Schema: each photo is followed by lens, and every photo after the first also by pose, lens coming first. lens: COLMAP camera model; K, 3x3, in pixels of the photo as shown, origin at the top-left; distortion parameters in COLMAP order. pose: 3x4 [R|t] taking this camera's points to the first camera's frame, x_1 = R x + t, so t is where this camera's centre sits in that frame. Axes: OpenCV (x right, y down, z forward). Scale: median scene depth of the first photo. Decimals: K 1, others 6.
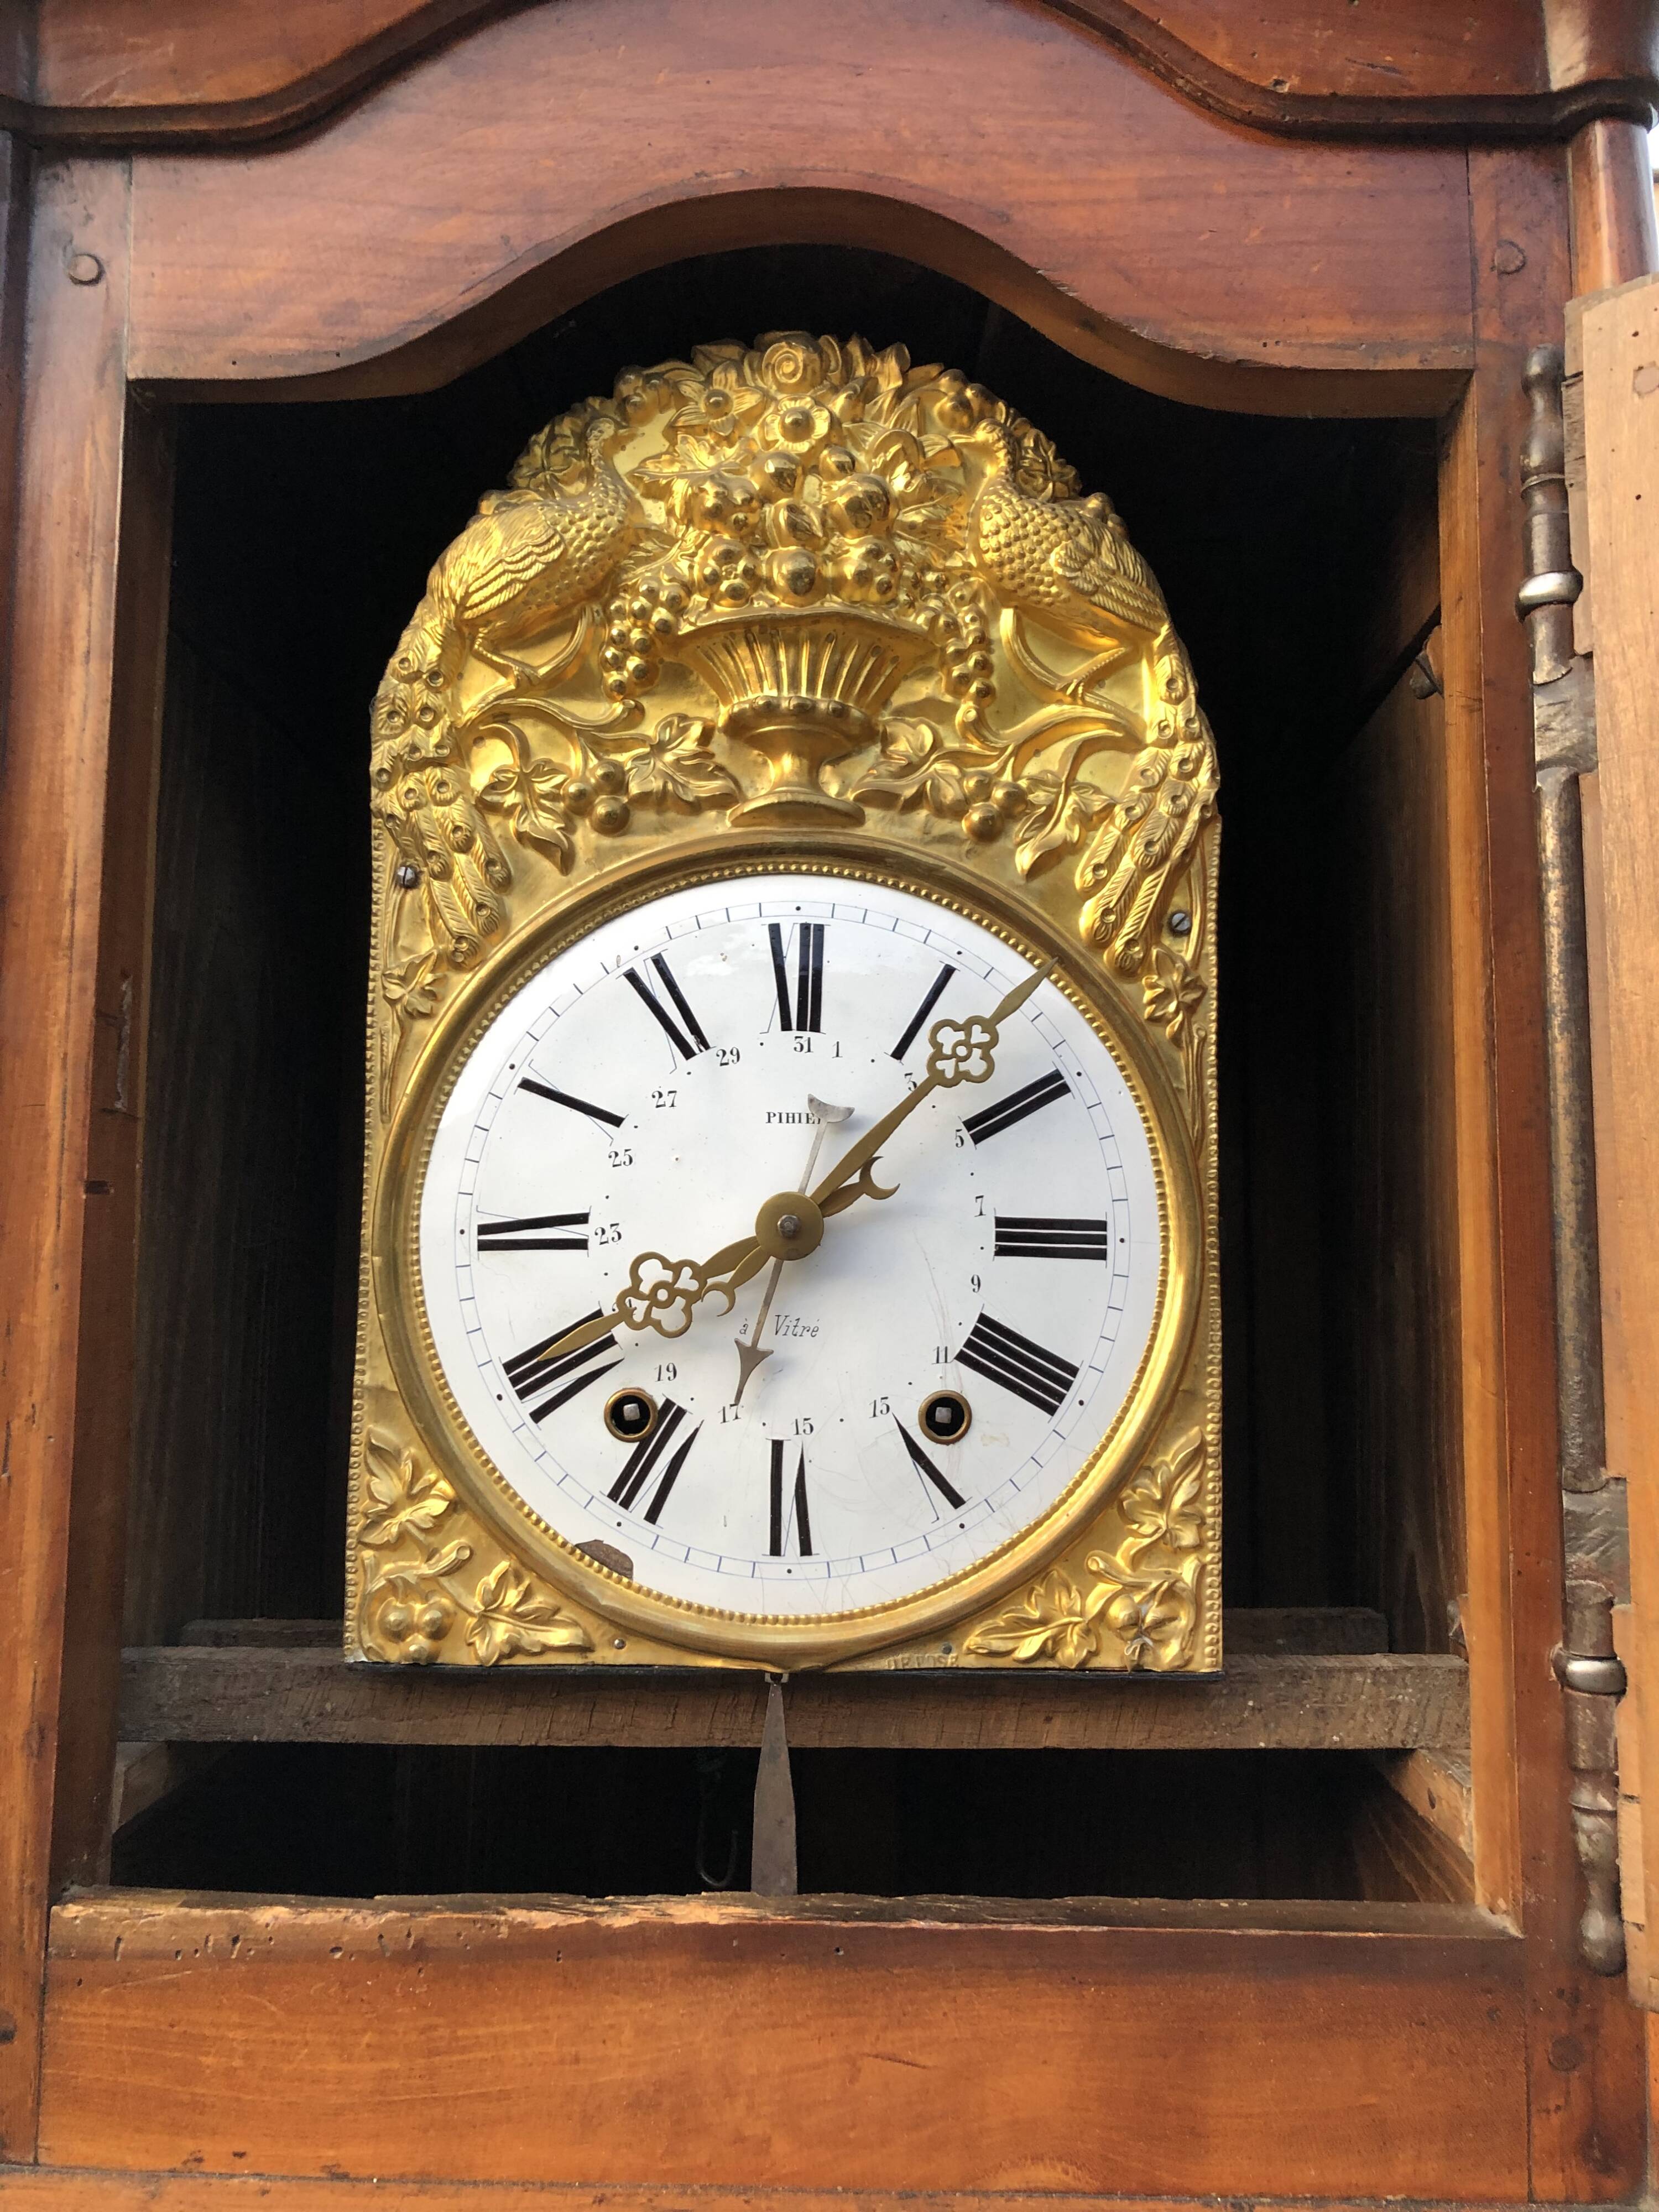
lens RADIAL K [[1818.7, 0, 857.2], [0, 1818.7, 1132.3], [0, 0, 1]] dist [0.032245, -0.029355]
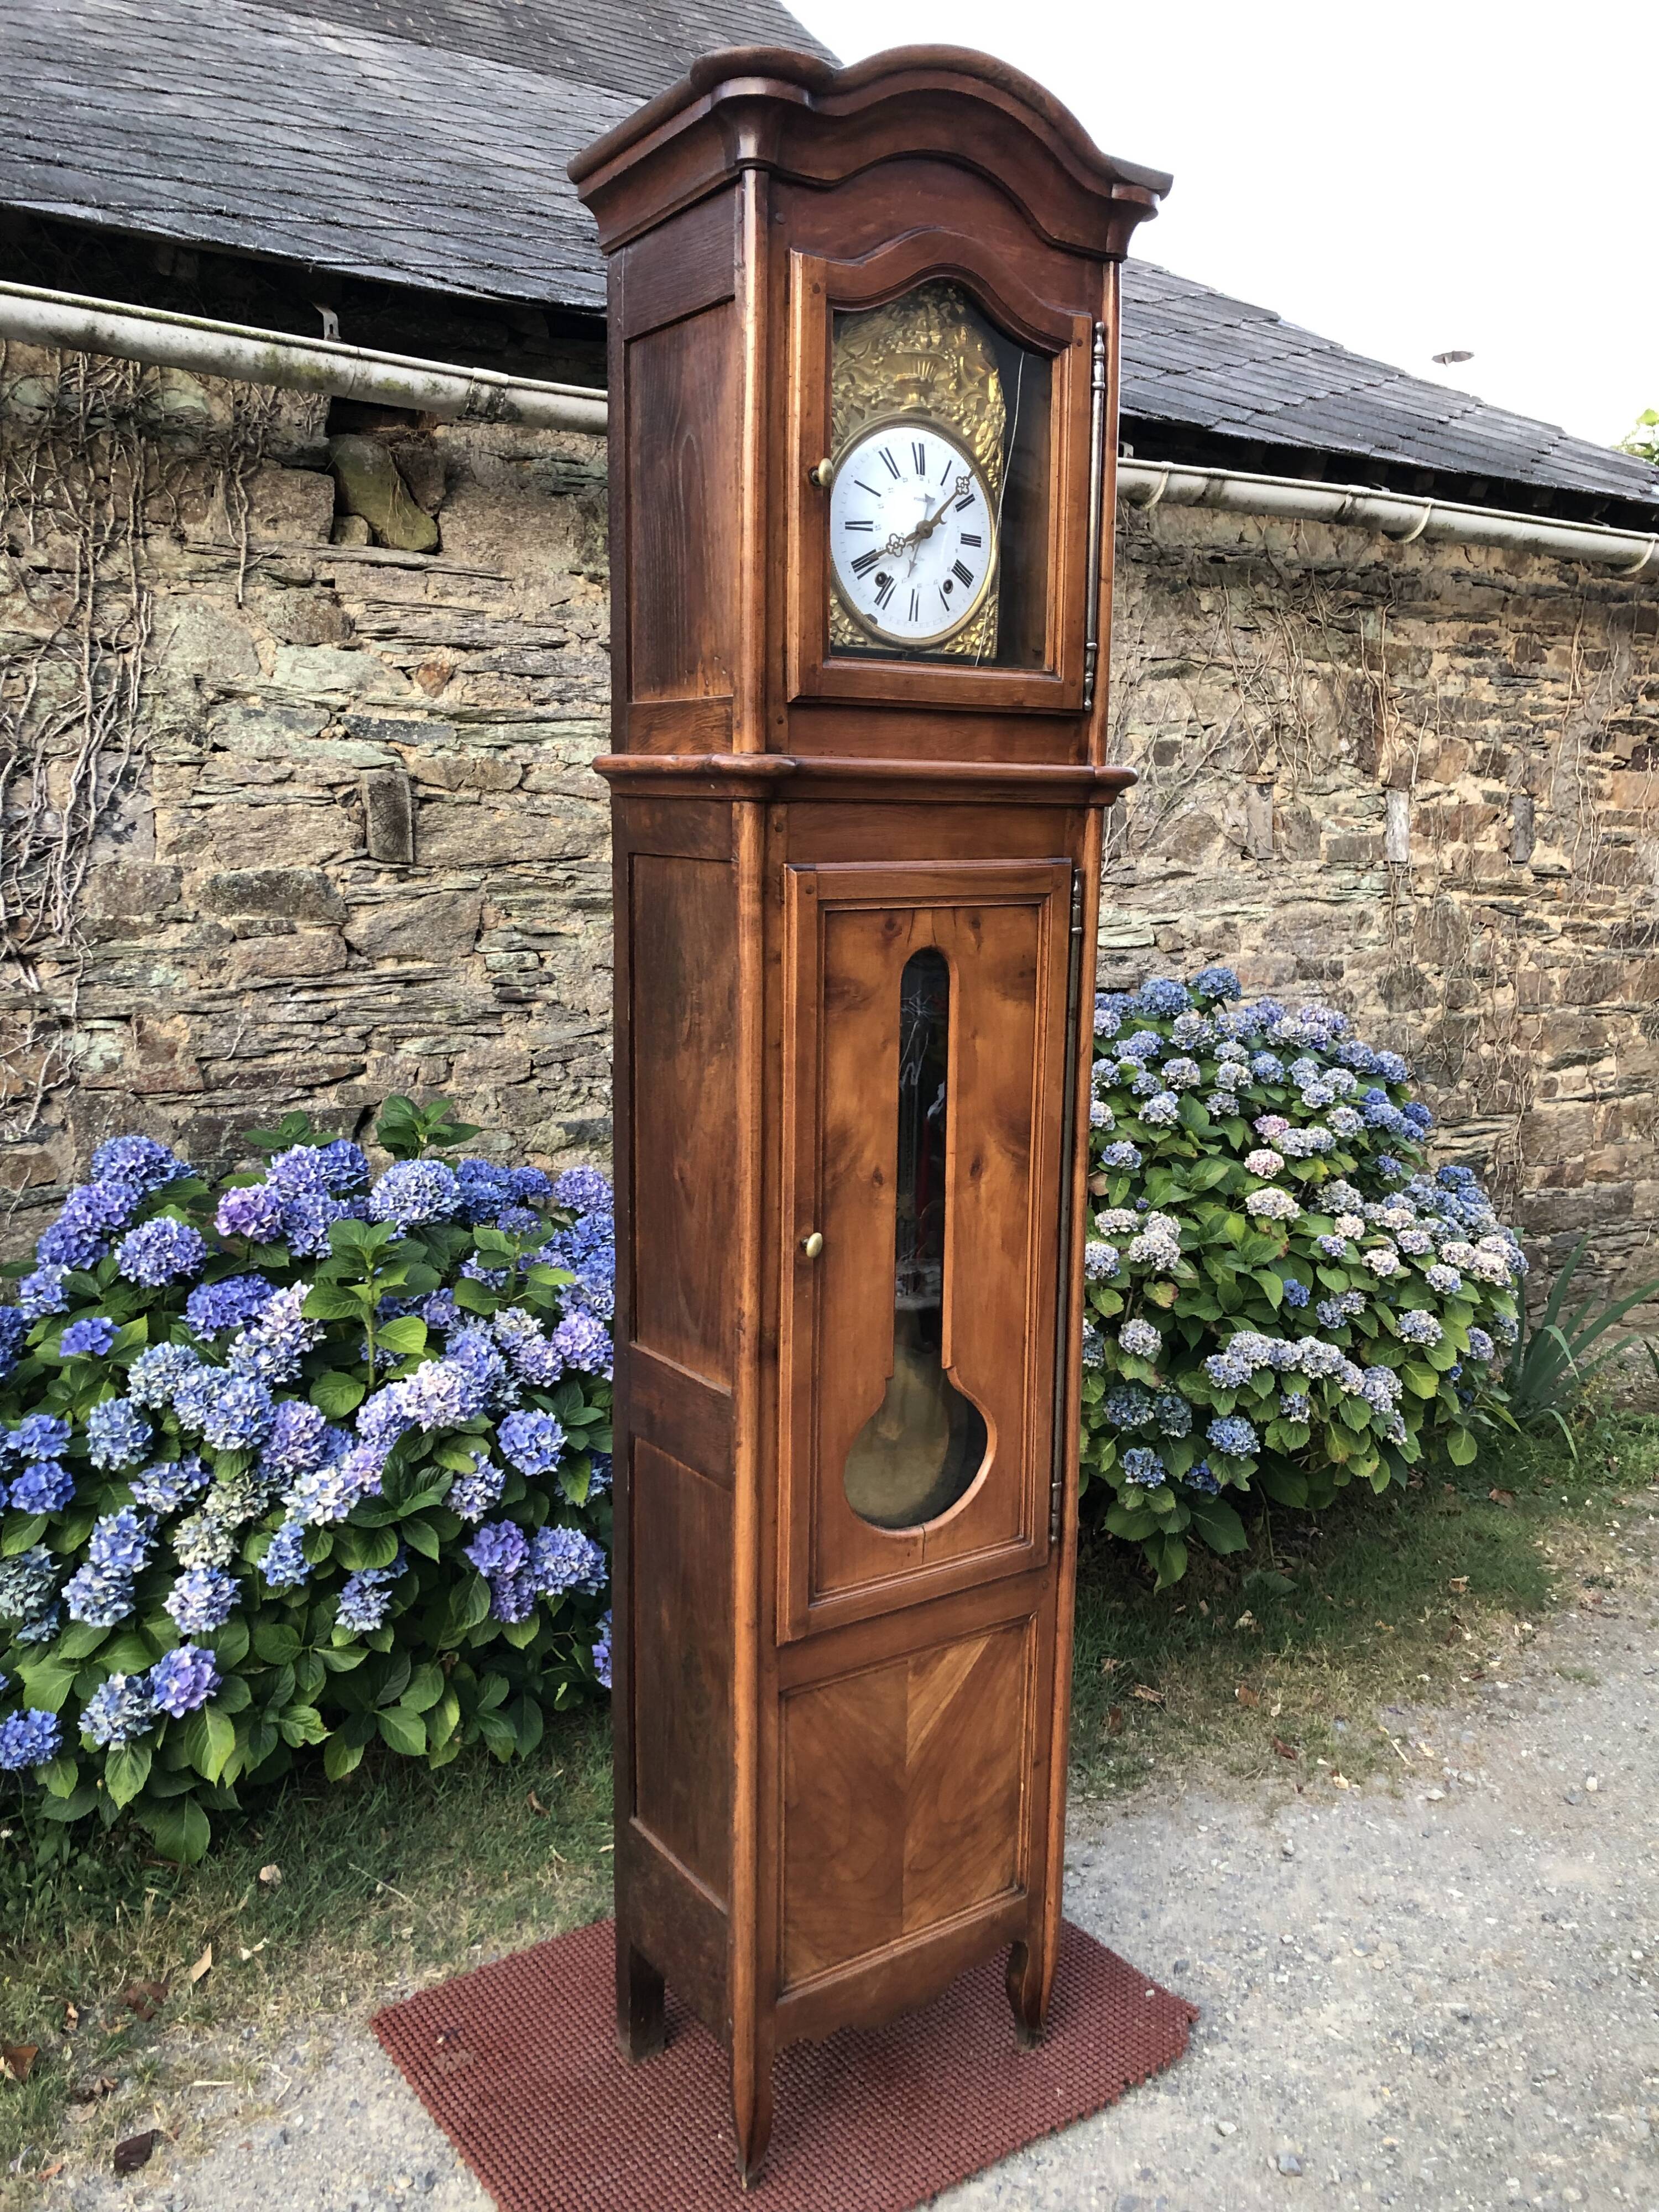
lens RADIAL K [[1818.7, 0, 868.5], [0, 1818.7, 1079.7], [0, 0, 1]] dist [0.032245, -0.029355]
pose [[0.807004, -0.081508, 0.584895, -2.383382], [-0.066870, 0.971447, 0.227638, 0.300036], [-0.586748, -0.222817, 0.778511, -2.090442]]
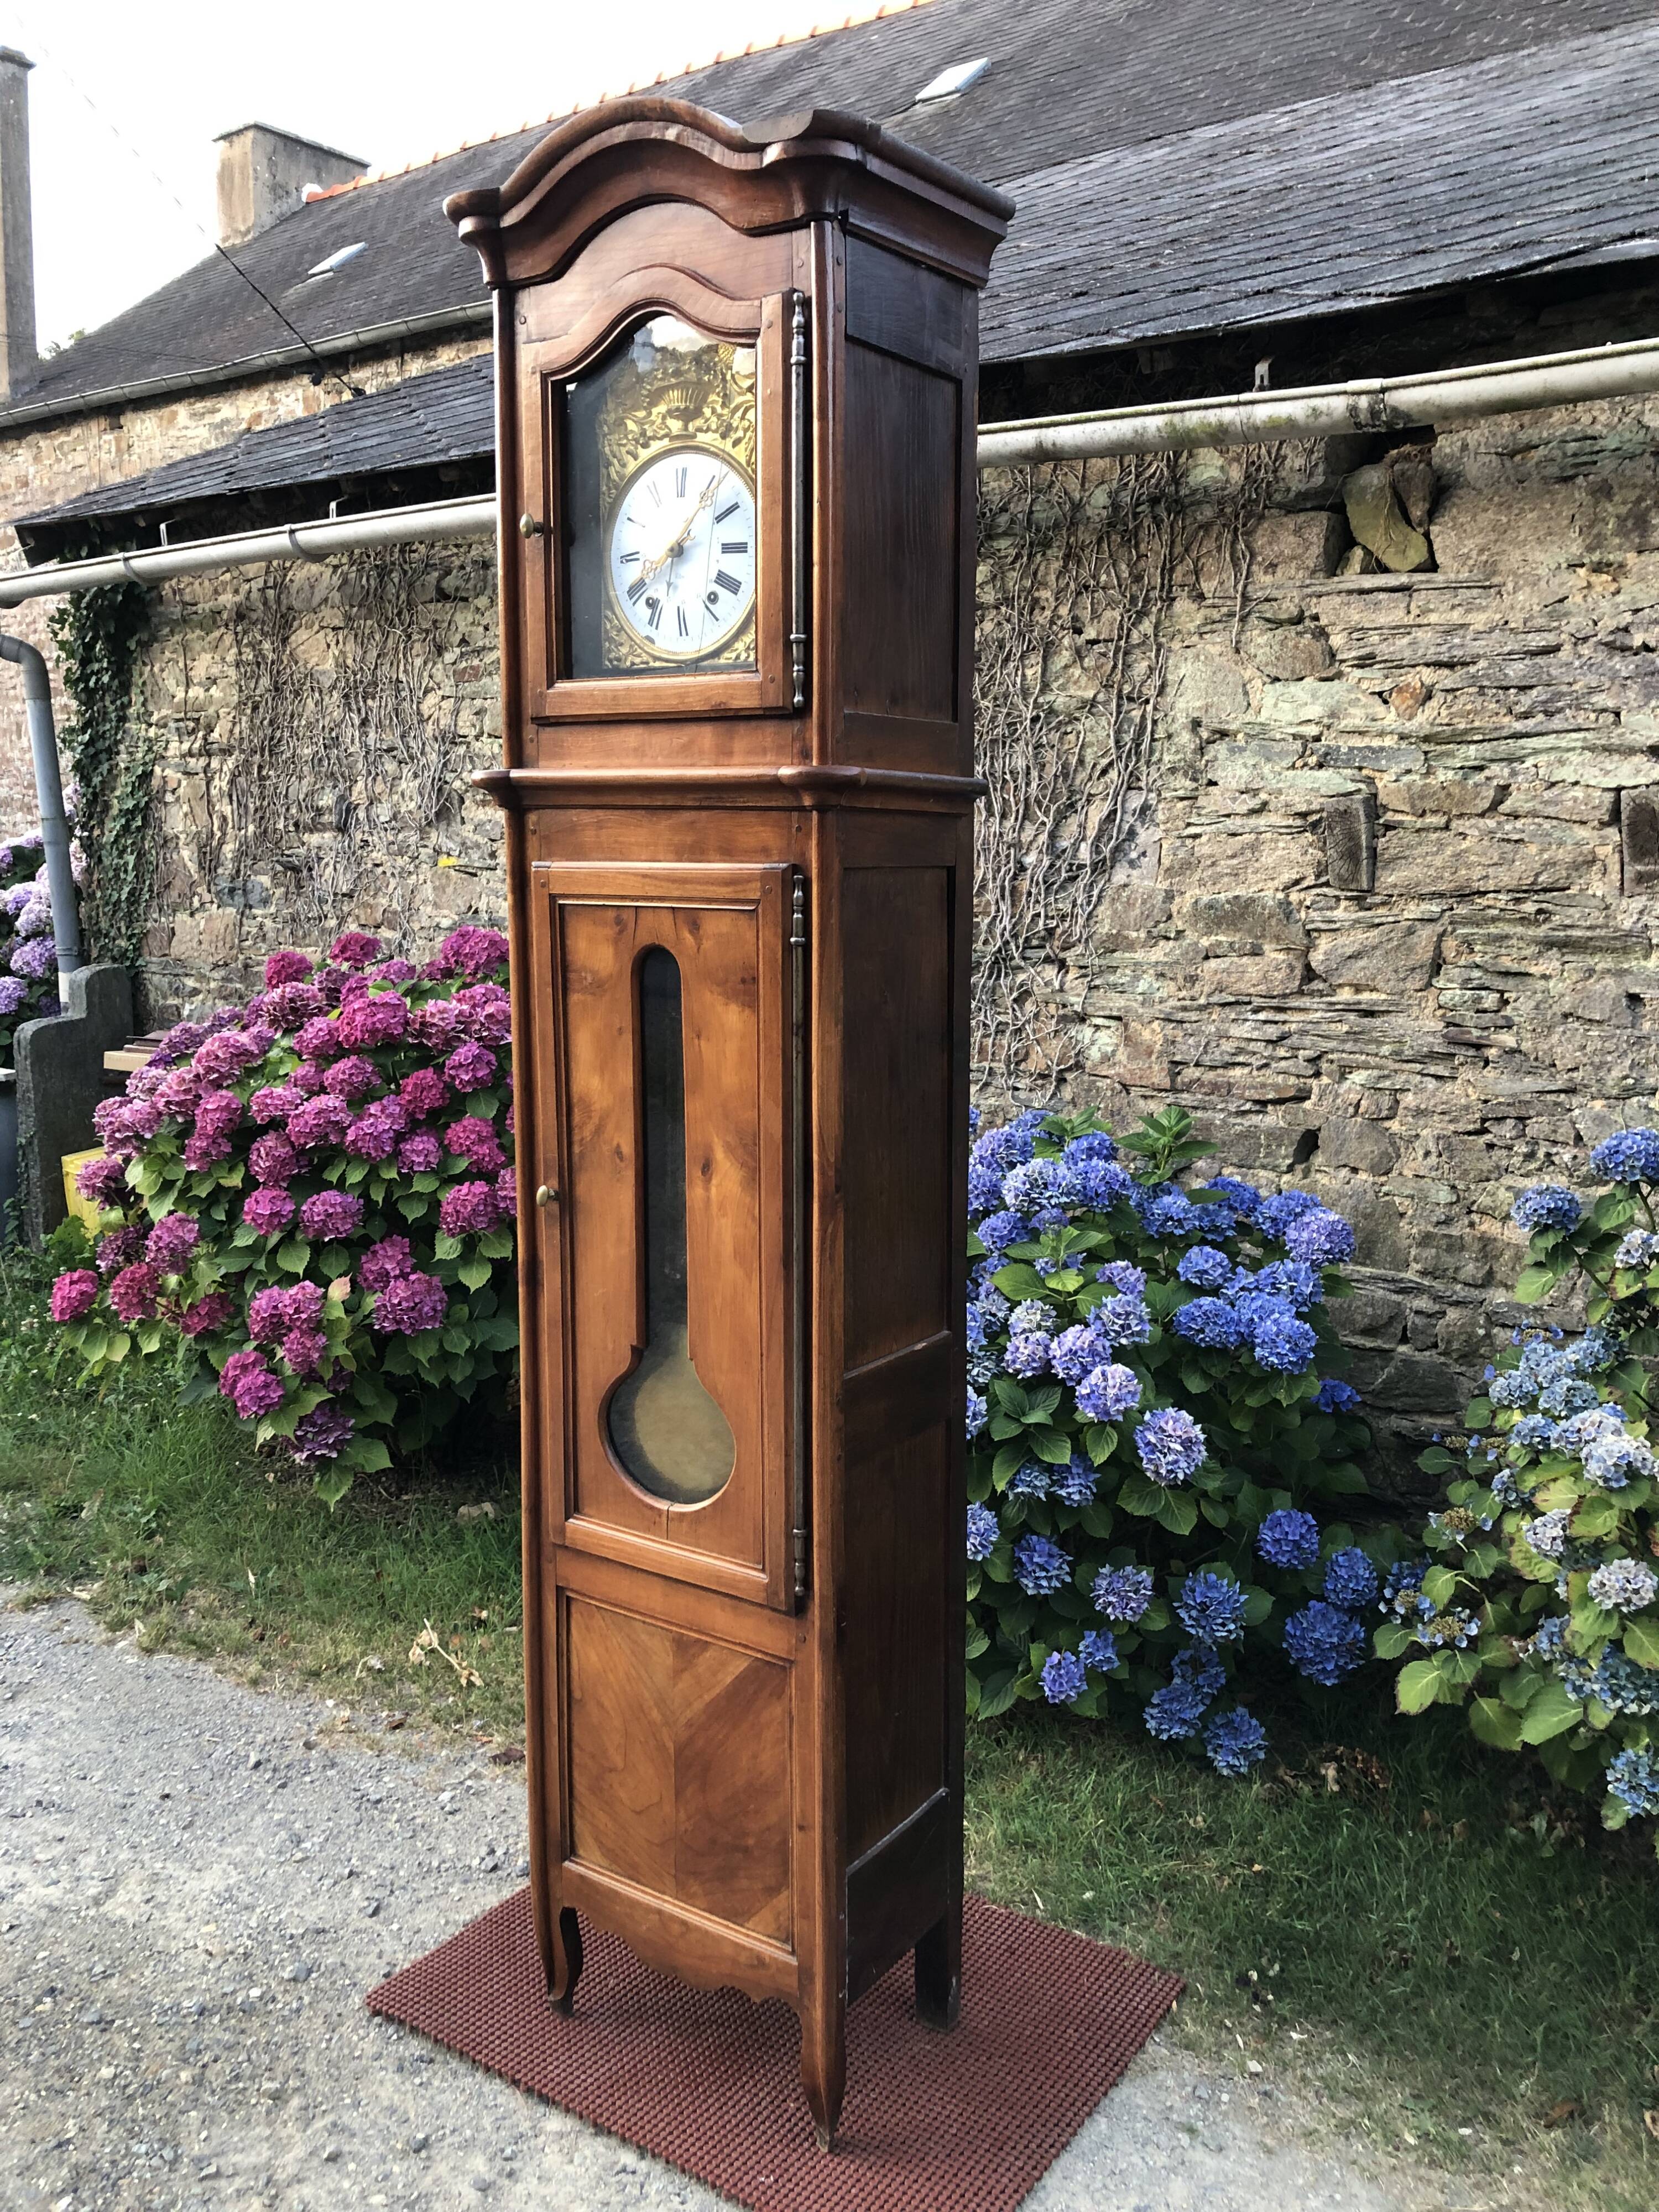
lens RADIAL K [[1818.7, 0, 849.5], [0, 1818.7, 1086.4], [0, 0, 1]] dist [0.032245, -0.029355]
pose [[0.836979, 0.073939, -0.542217, 2.477601], [0.051077, 0.975950, 0.211927, 0.364331], [0.544846, -0.205073, 0.813073, -2.226426]]
